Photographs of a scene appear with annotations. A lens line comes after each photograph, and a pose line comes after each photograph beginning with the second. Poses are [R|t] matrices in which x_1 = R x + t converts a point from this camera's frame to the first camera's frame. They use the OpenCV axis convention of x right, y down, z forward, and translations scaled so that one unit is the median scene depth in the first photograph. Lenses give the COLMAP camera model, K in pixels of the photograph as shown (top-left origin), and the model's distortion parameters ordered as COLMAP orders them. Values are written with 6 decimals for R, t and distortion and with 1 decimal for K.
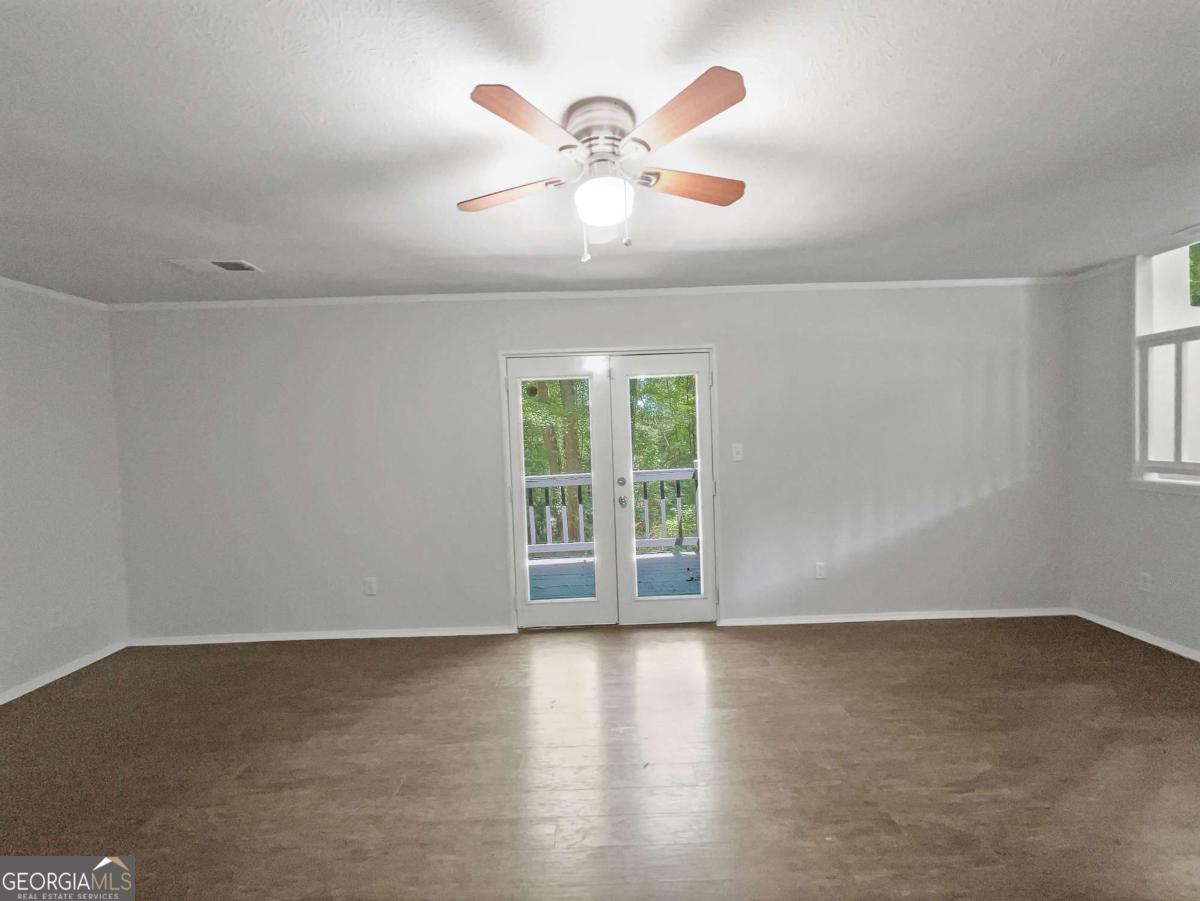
lens RADIAL K [[487.2, 0, 601.6], [0, 487.2, 448.1], [0, 0, 1]] dist [-0.007248, 0.000979]
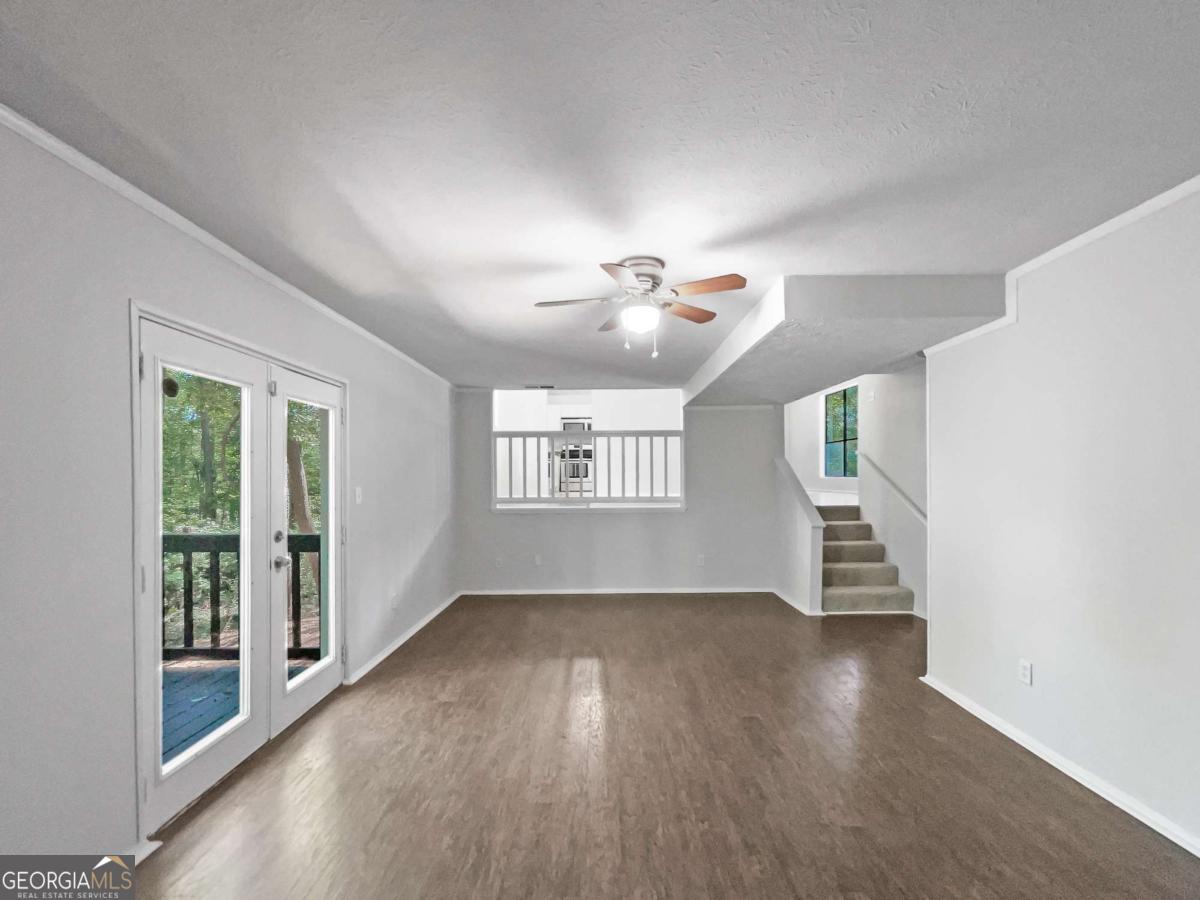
lens RADIAL K [[487.2, 0, 603.1], [0, 487.2, 478.0], [0, 0, 1]] dist [-0.007248, 0.000979]
pose [[0.024646, 0.029889, 0.999249, -0.706972], [0.027740, 0.999148, -0.030570, 0.017046], [-0.999311, 0.028472, 0.023796, 0.511099]]
